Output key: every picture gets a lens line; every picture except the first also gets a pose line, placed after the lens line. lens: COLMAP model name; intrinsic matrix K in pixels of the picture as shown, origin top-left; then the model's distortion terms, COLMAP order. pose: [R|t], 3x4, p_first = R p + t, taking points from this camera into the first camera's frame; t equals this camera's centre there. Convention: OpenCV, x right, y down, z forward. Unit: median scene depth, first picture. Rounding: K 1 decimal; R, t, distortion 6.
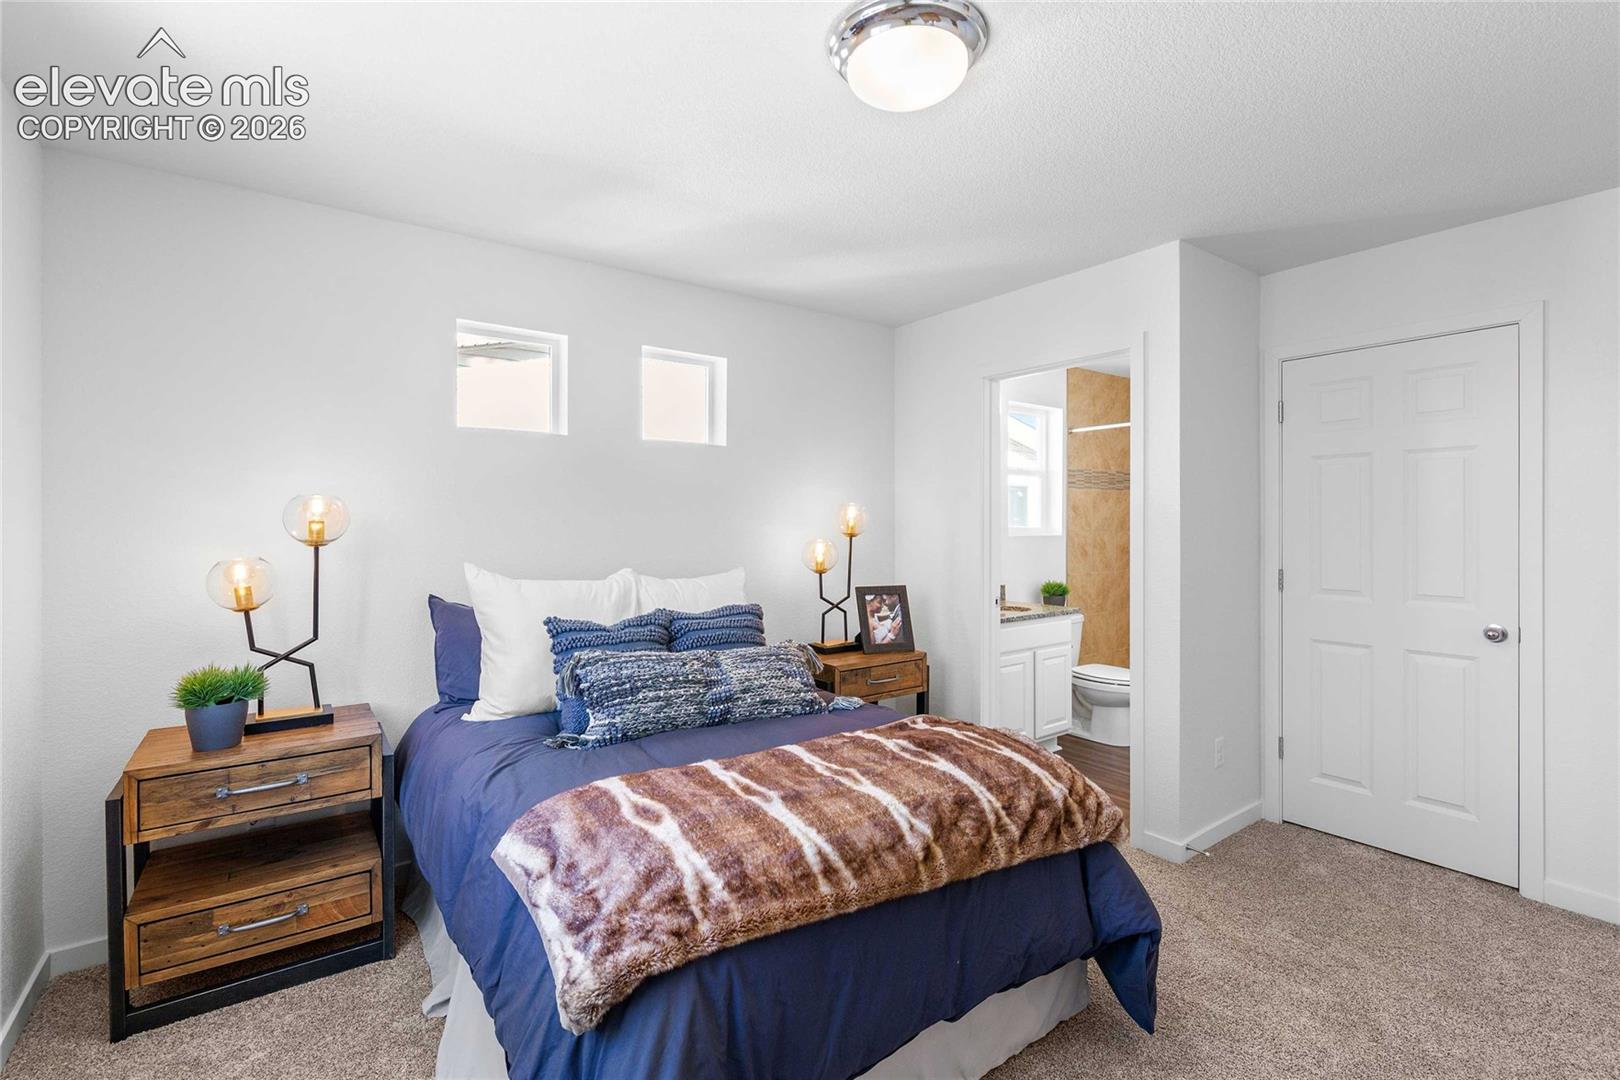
lens RADIAL K [[719.2, 0, 814.1], [0, 719.2, 527.3], [0, 0, 1]] dist [0.002208, -0.000461]
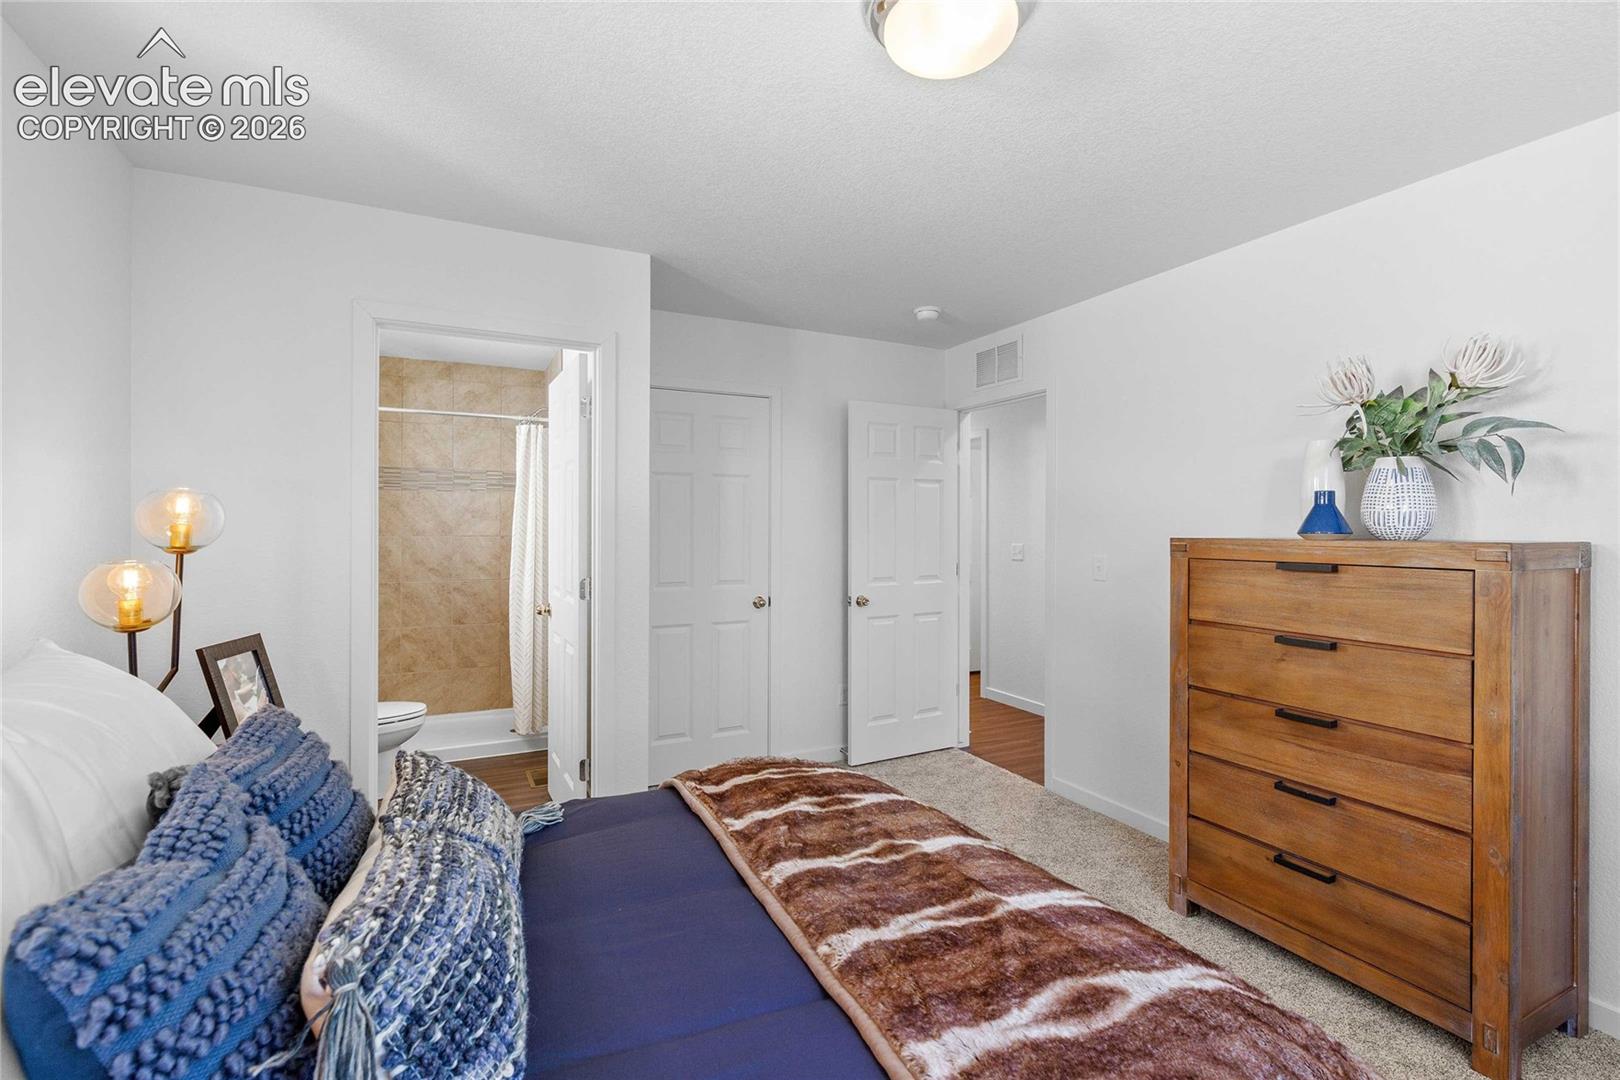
lens RADIAL K [[719.2, 0, 800.1], [0, 719.2, 530.2], [0, 0, 1]] dist [0.002208, -0.000461]
pose [[0.184575, -0.001428, 0.982817, -0.375721], [0.001821, 0.999998, 0.001111, -0.002730], [-0.982817, 0.001585, 0.184578, 0.479782]]
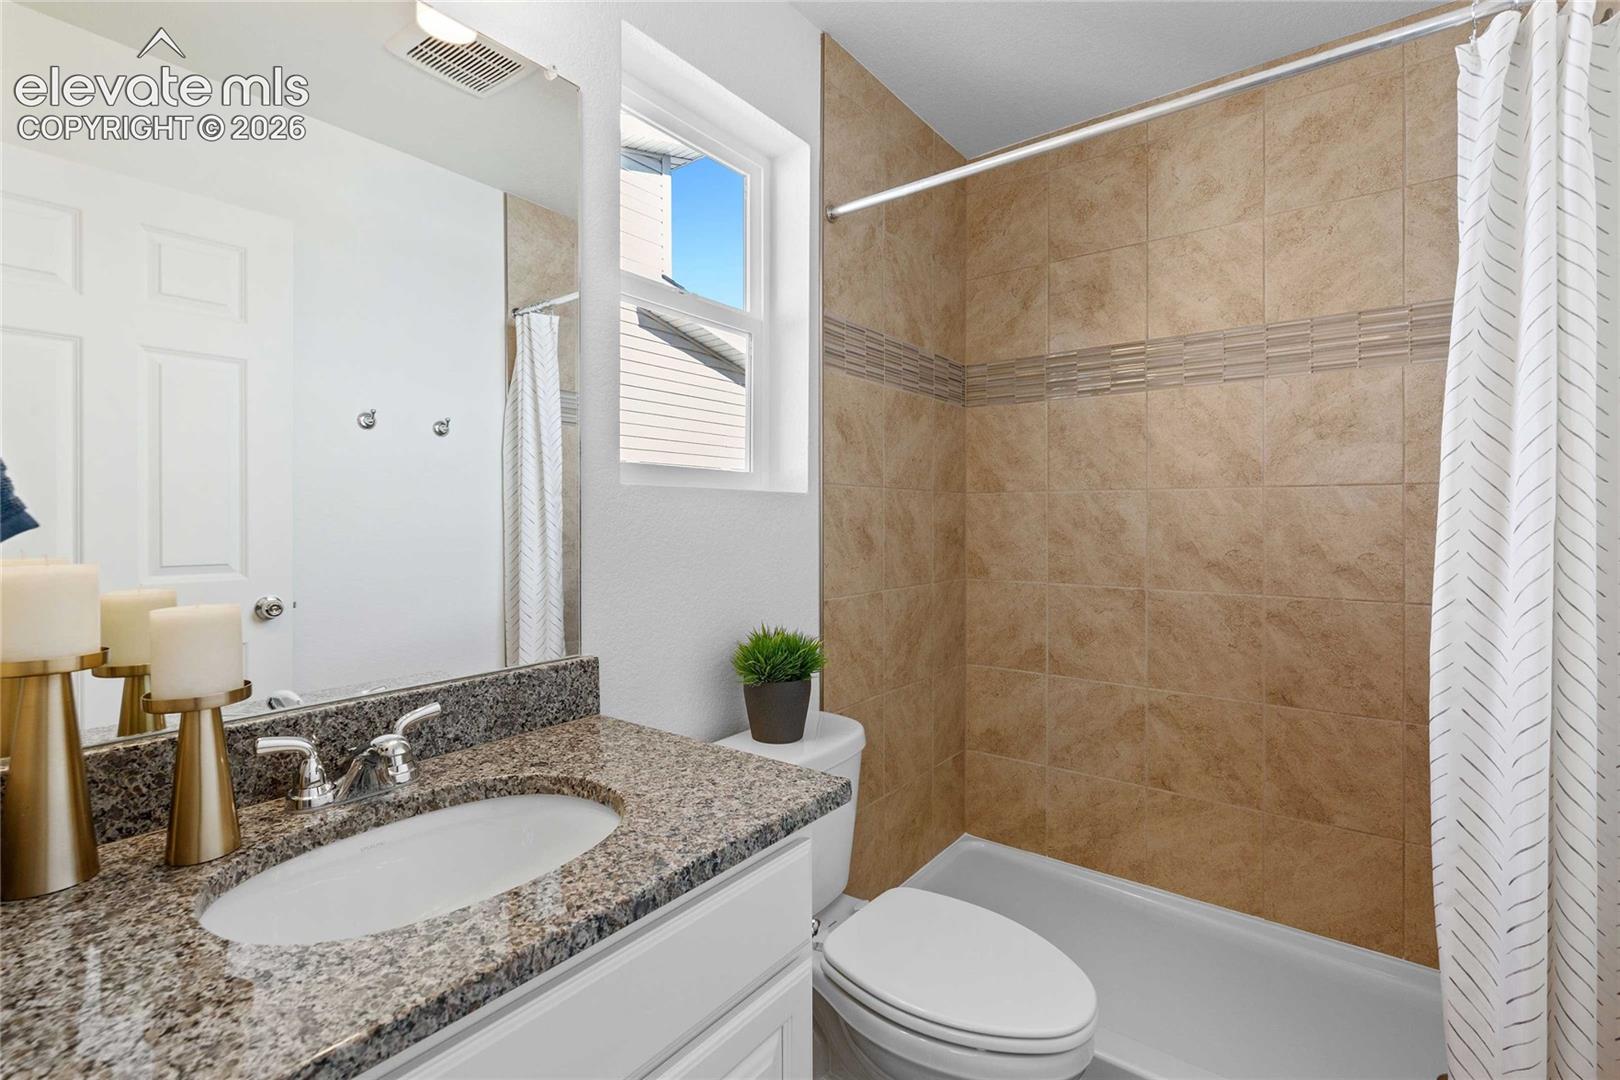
lens RADIAL K [[719.2, 0, 808.0], [0, 719.2, 517.0], [0, 0, 1]] dist [0.002208, -0.000461]
pose [[0.962001, 0.001435, 0.273042, 0.355179], [0.000744, 0.999969, -0.007876, 0.036975], [-0.273045, 0.007780, 0.961970, 0.941186]]
